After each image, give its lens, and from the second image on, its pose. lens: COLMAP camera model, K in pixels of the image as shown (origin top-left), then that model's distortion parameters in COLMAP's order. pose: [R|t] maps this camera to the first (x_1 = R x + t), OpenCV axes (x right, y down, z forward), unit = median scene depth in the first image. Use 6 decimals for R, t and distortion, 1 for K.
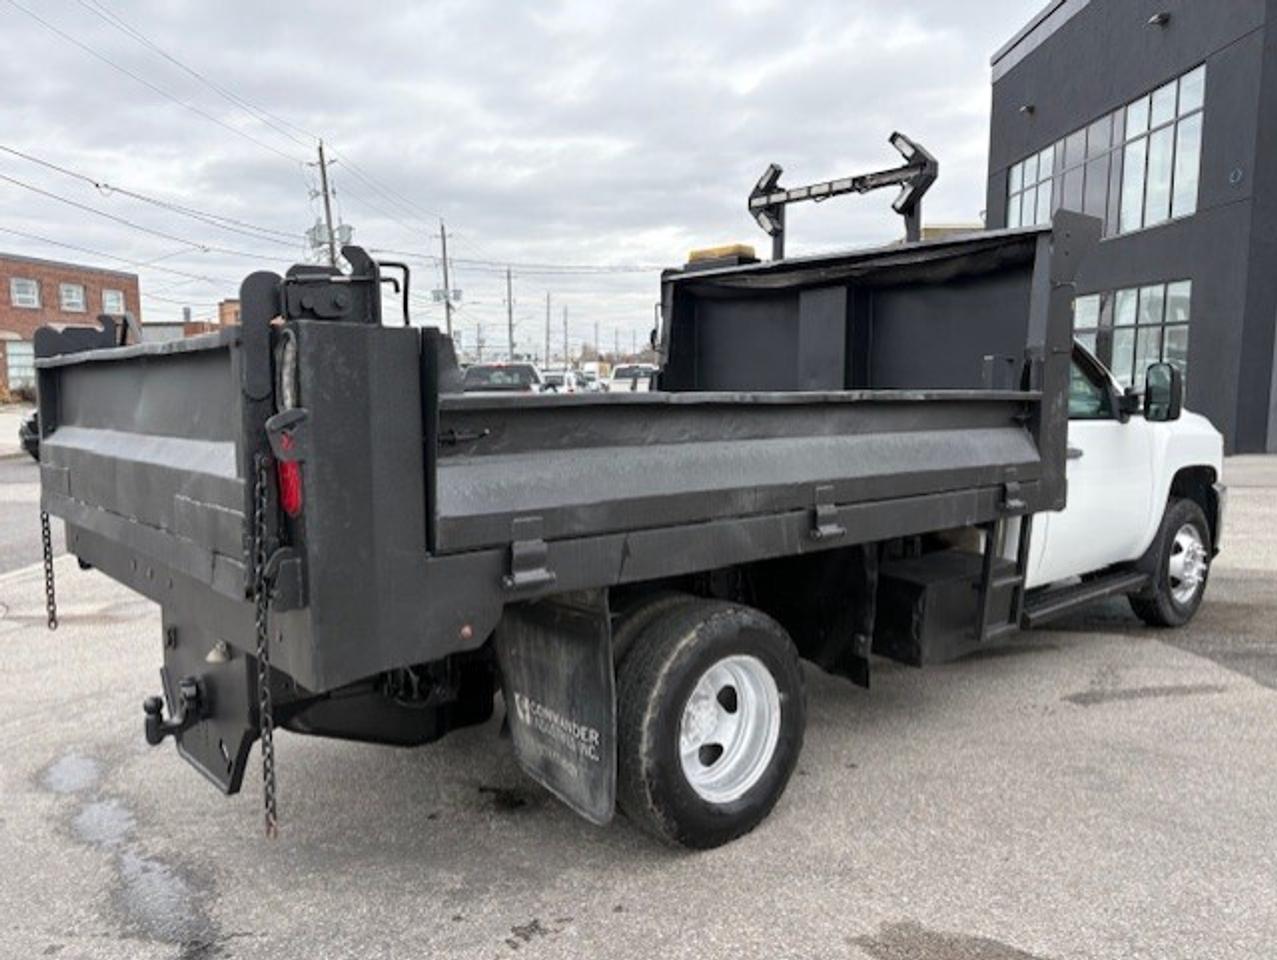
lens RADIAL K [[946.1, 0, 637.9], [0, 946.1, 444.5], [0, 0, 1]] dist [0.003445, 0.002403]
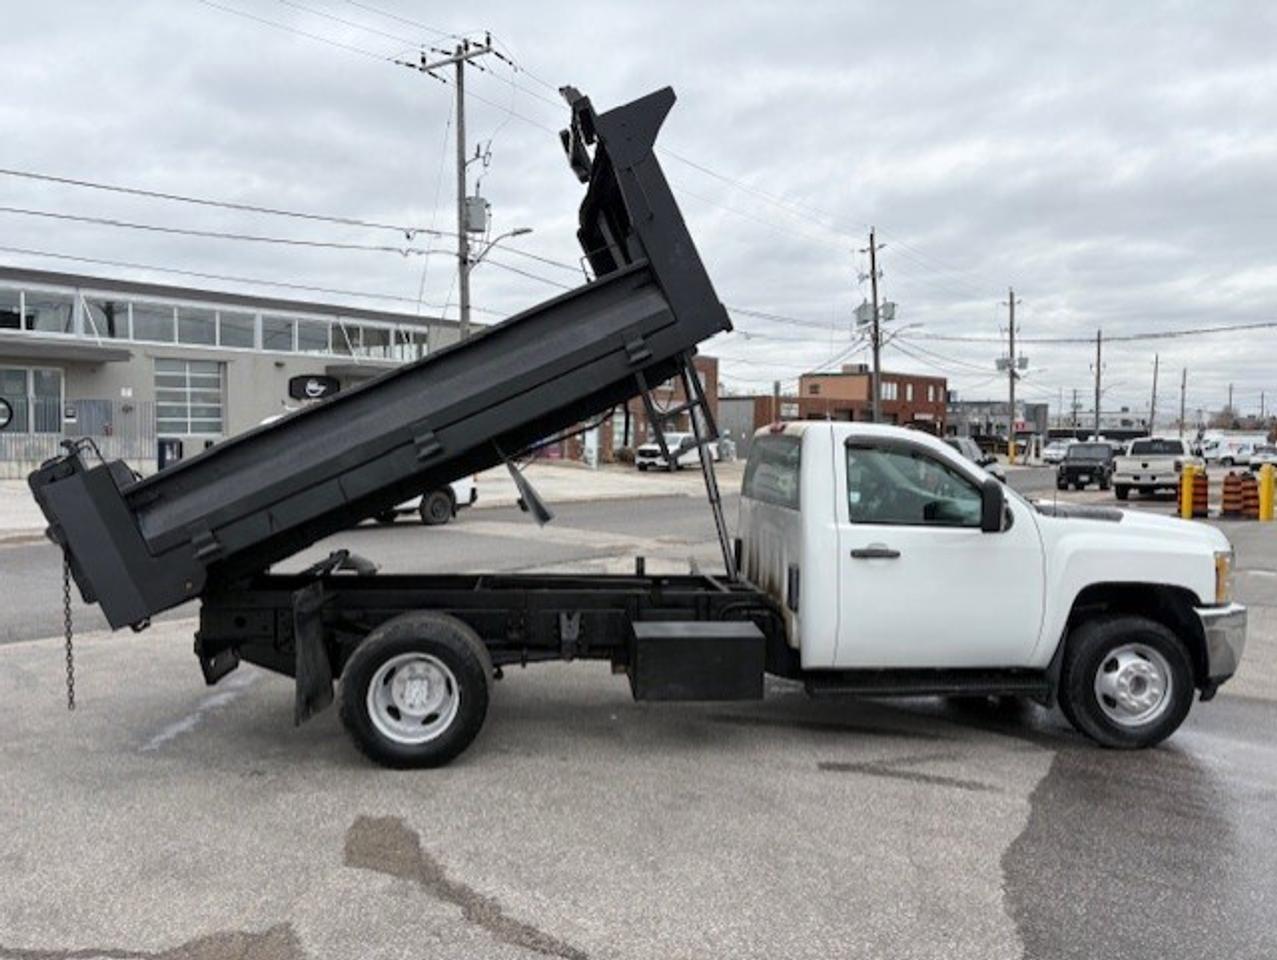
lens RADIAL K [[970.7, 0, 678.5], [0, 970.7, 428.0], [0, 0, 1]] dist [0.001549, -0.005230]
pose [[0.824108, 0.002643, -0.566426, 0.139921], [-0.051259, 0.996234, -0.069931, -0.007062], [0.564108, 0.086665, 0.821140, -0.015406]]
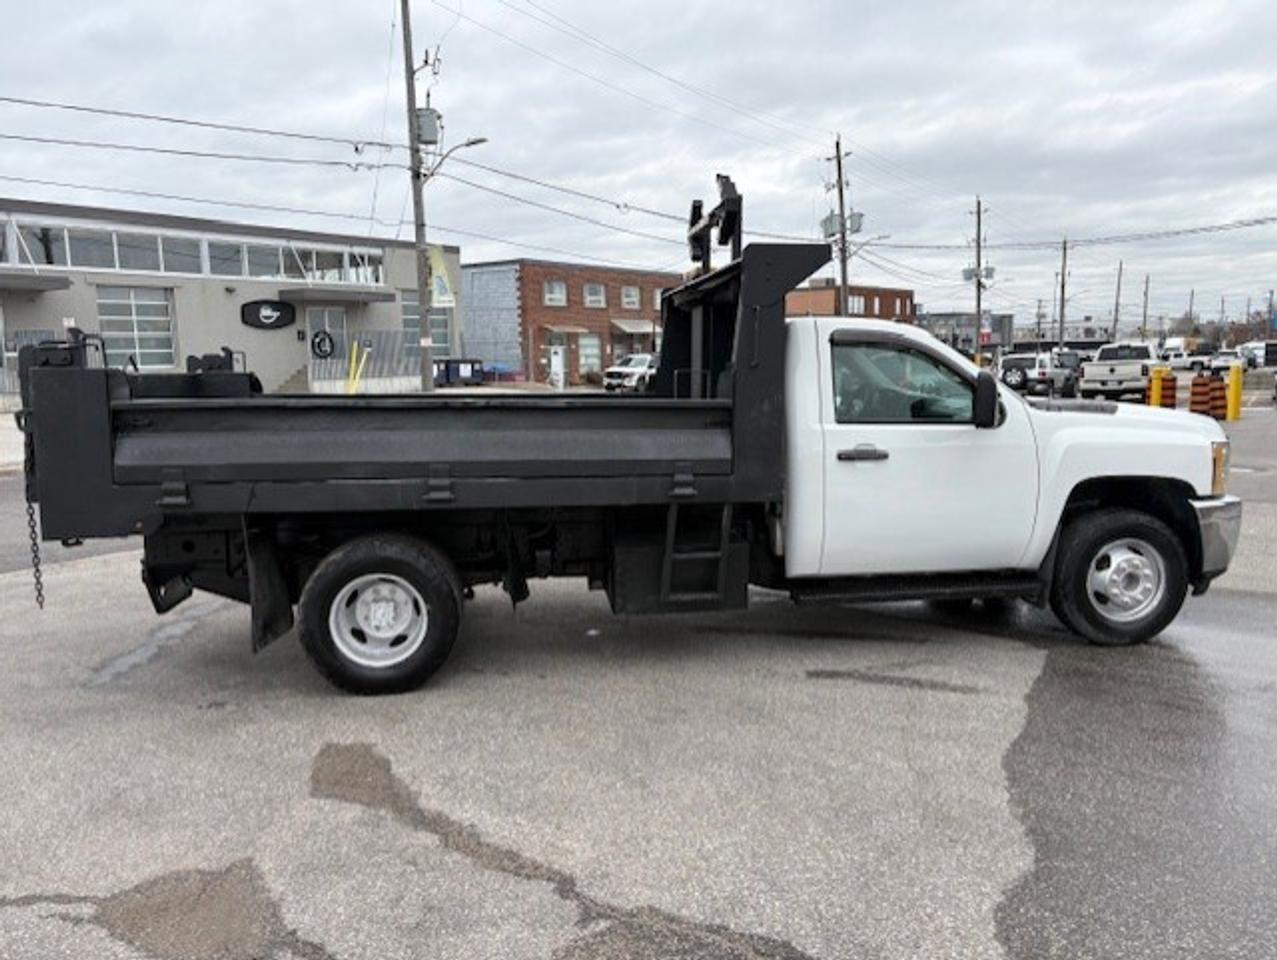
lens RADIAL K [[969.6, 0, 686.6], [0, 969.6, 440.3], [0, 0, 1]] dist [-0.002760, 0.004949]
pose [[0.847621, 0.032421, -0.529610, 0.131043], [-0.024327, 0.999456, 0.022250, -0.003351], [0.530044, -0.005976, 0.847949, -0.004907]]
